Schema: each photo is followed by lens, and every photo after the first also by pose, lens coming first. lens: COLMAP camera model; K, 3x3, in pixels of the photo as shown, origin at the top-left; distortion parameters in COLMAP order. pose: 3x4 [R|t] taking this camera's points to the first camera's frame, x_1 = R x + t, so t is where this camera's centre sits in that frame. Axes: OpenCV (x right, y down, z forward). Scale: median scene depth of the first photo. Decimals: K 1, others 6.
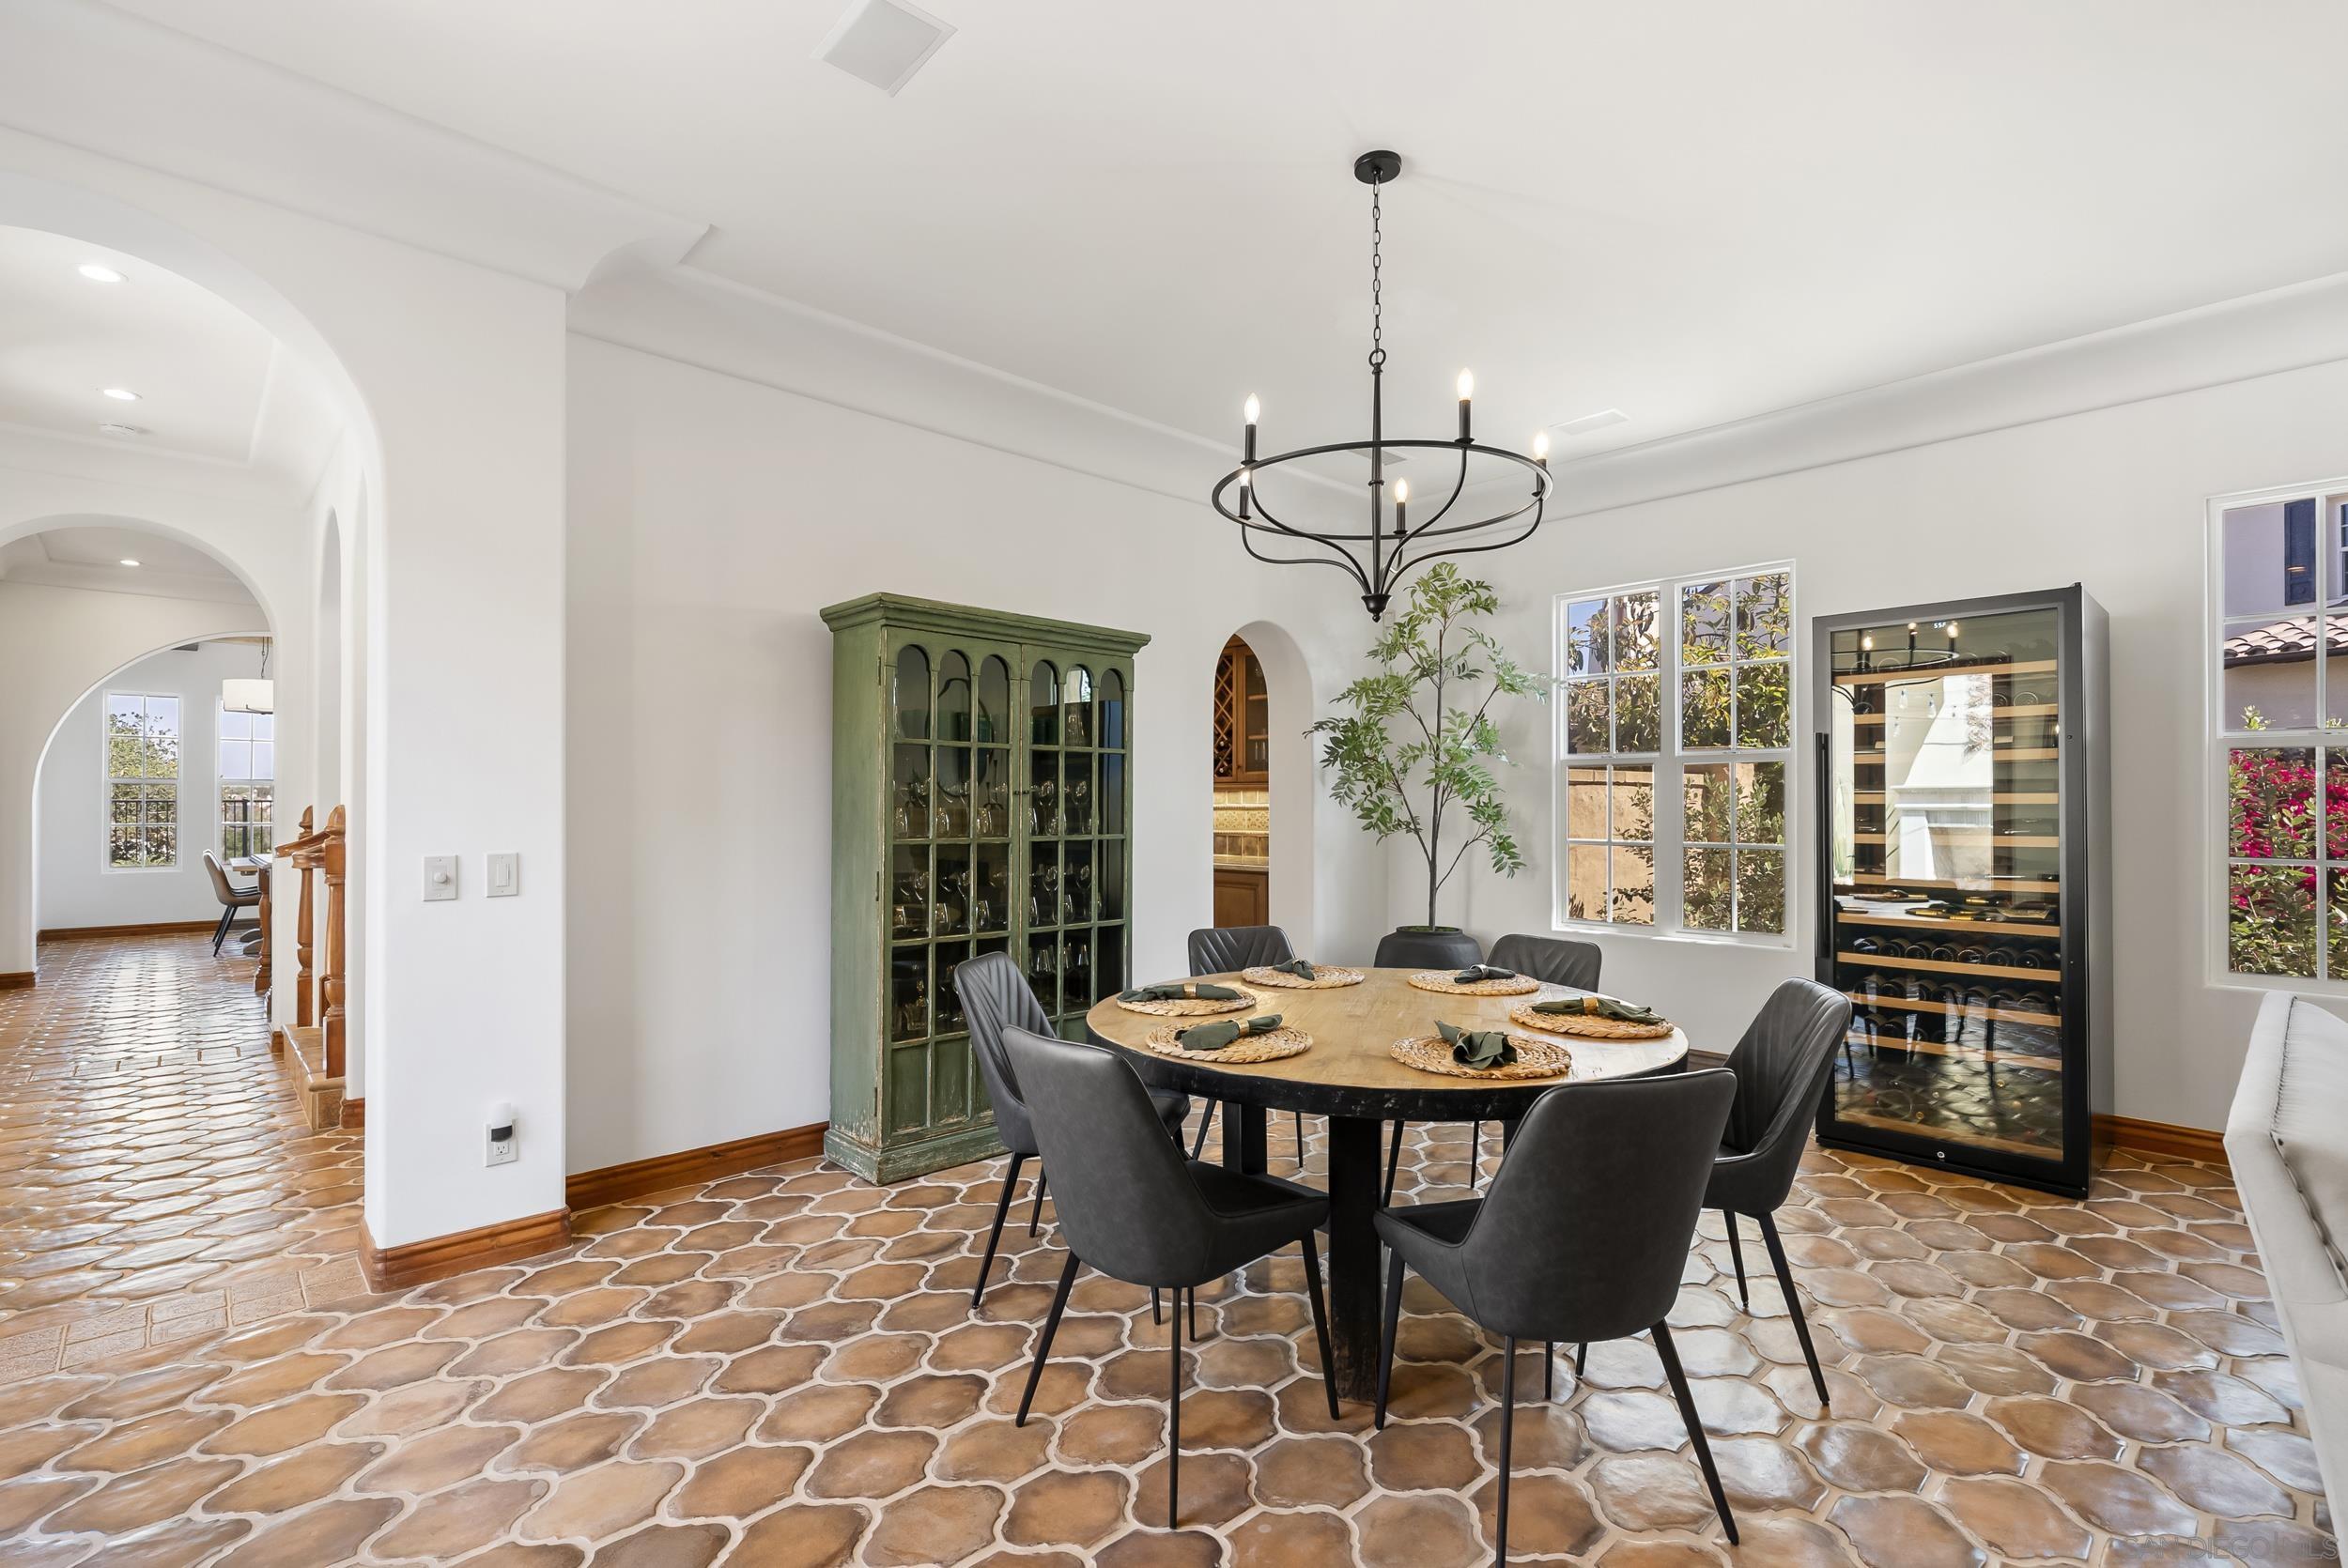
lens RADIAL K [[1058.9, 0, 1190.2], [0, 1058.9, 790.3], [0, 0, 1]] dist [0.003926, 0.001073]
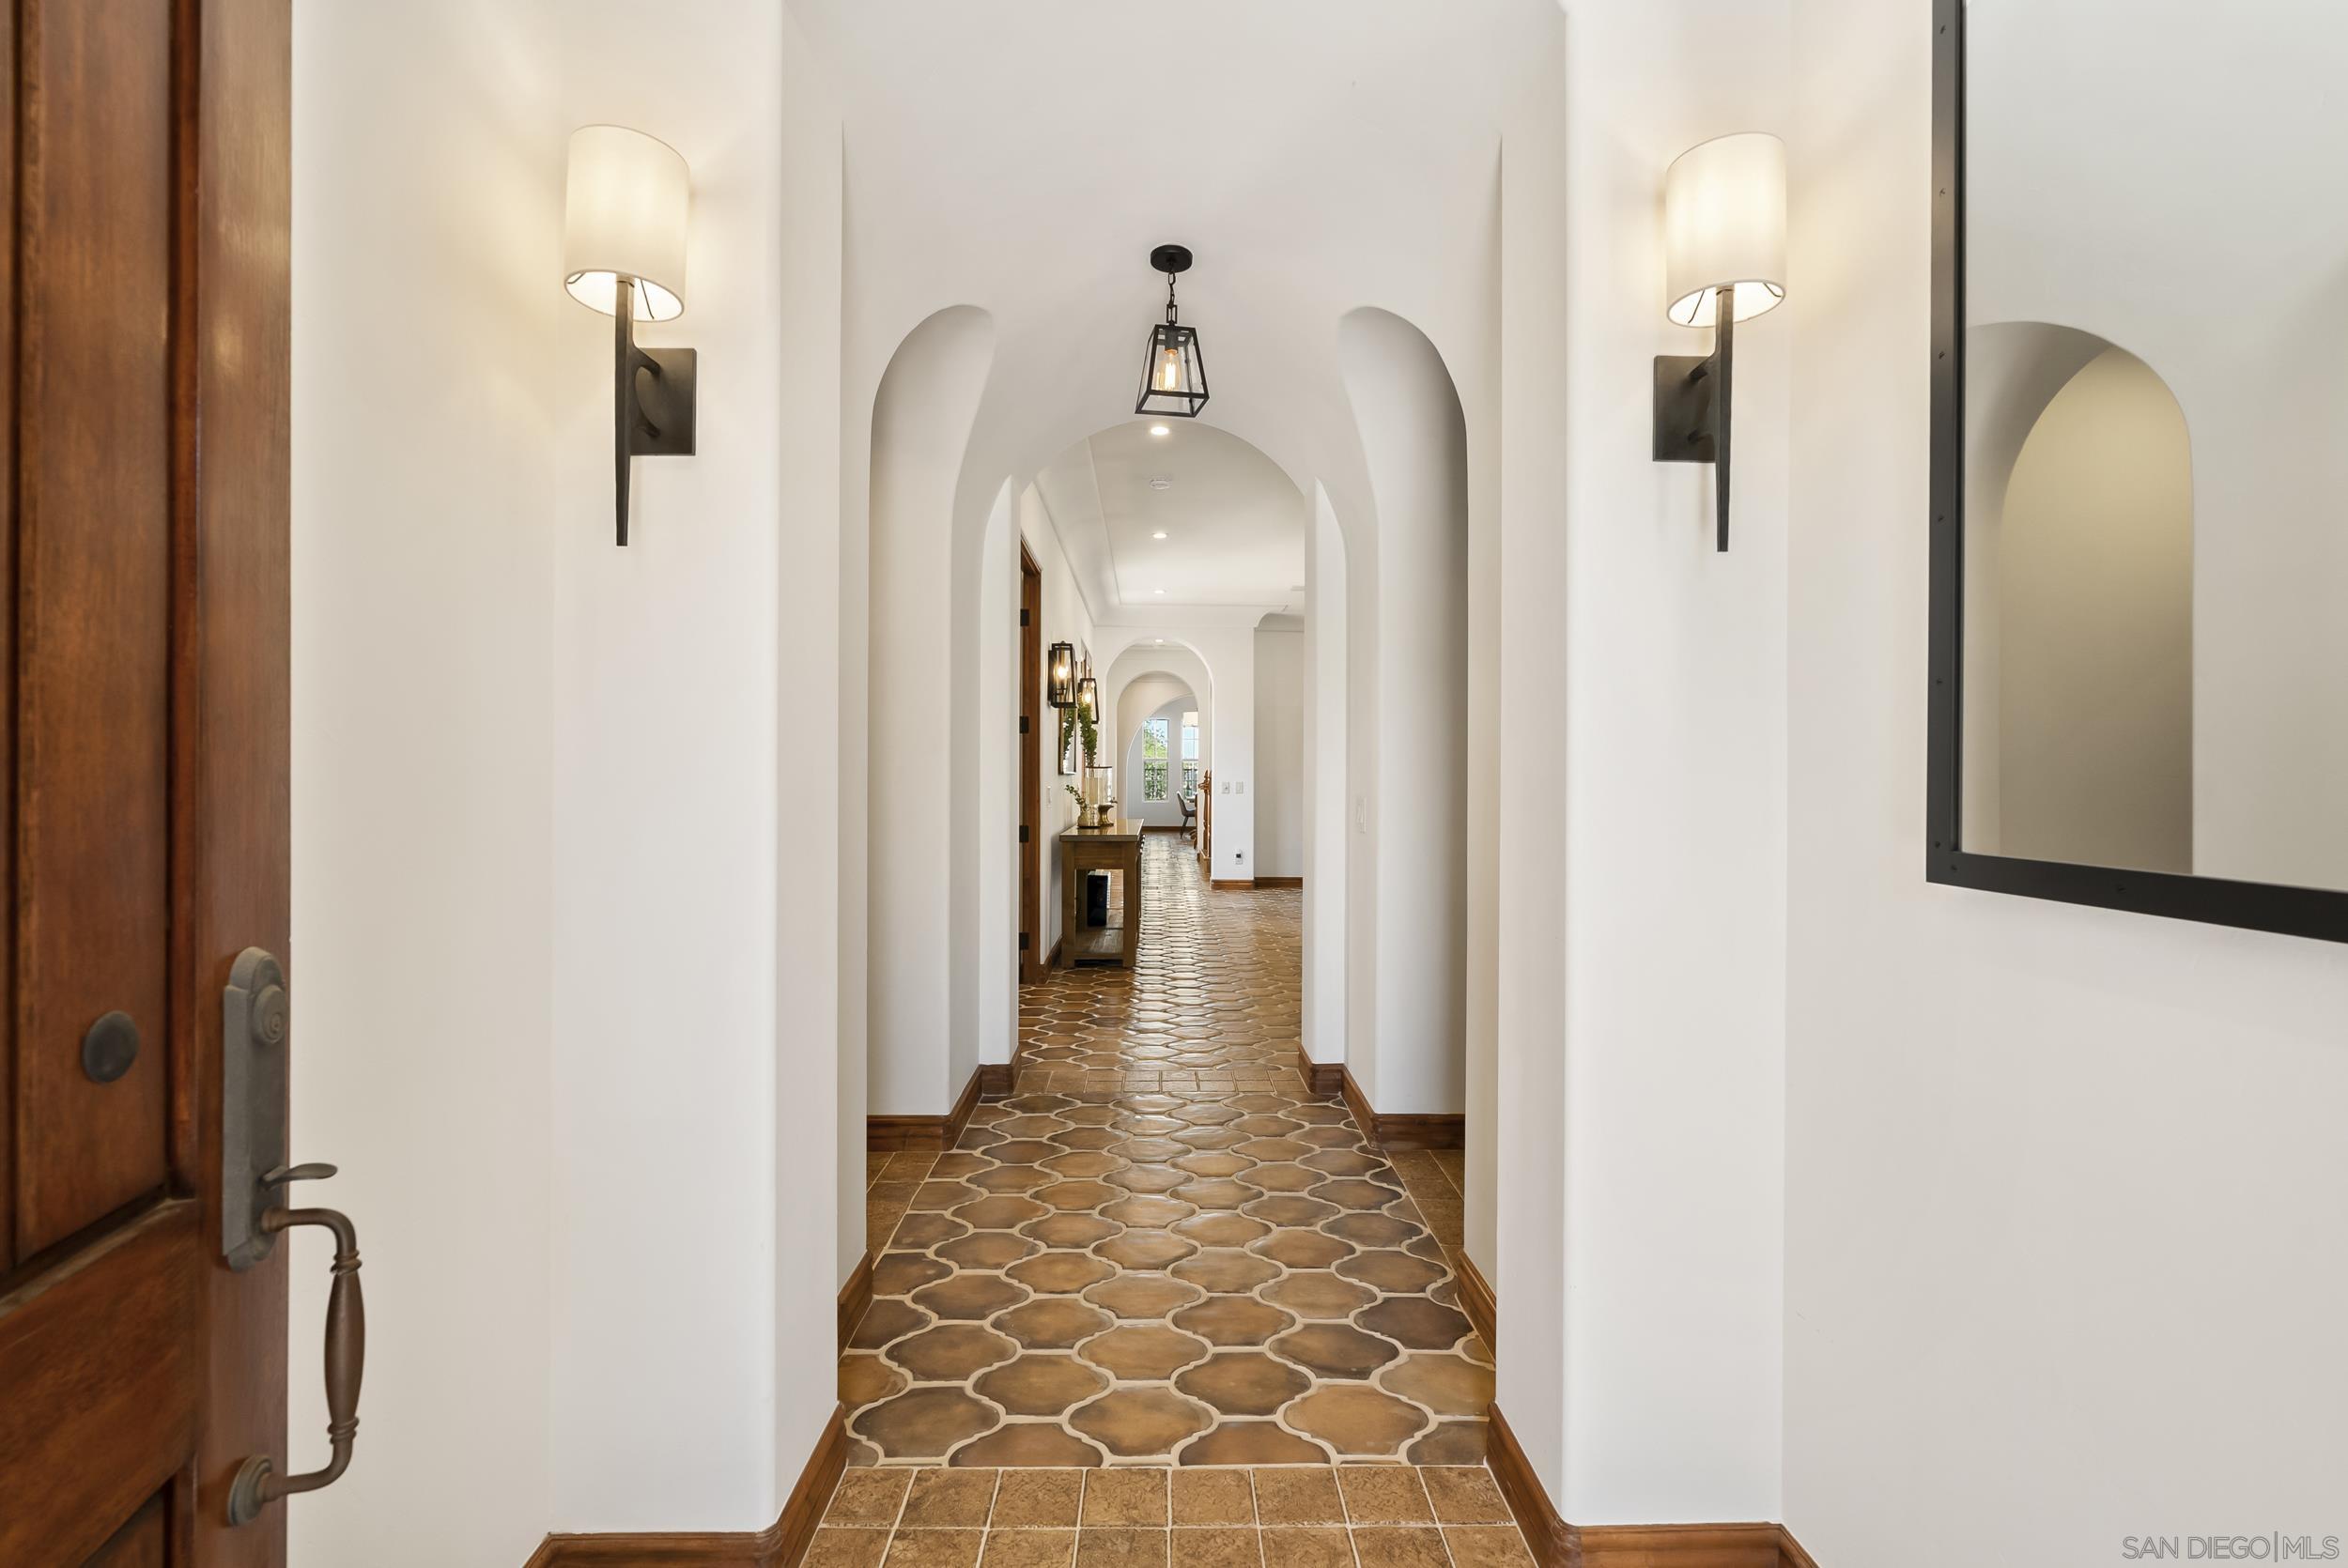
lens RADIAL K [[1058.9, 0, 1174.7], [0, 1058.9, 776.2], [0, 0, 1]] dist [0.003926, 0.001073]
pose [[0.736479, 0.003466, -0.676452, 0.806585], [0.001872, 0.999973, 0.007162, 0.005278], [0.676458, -0.006541, 0.736452, -0.898169]]
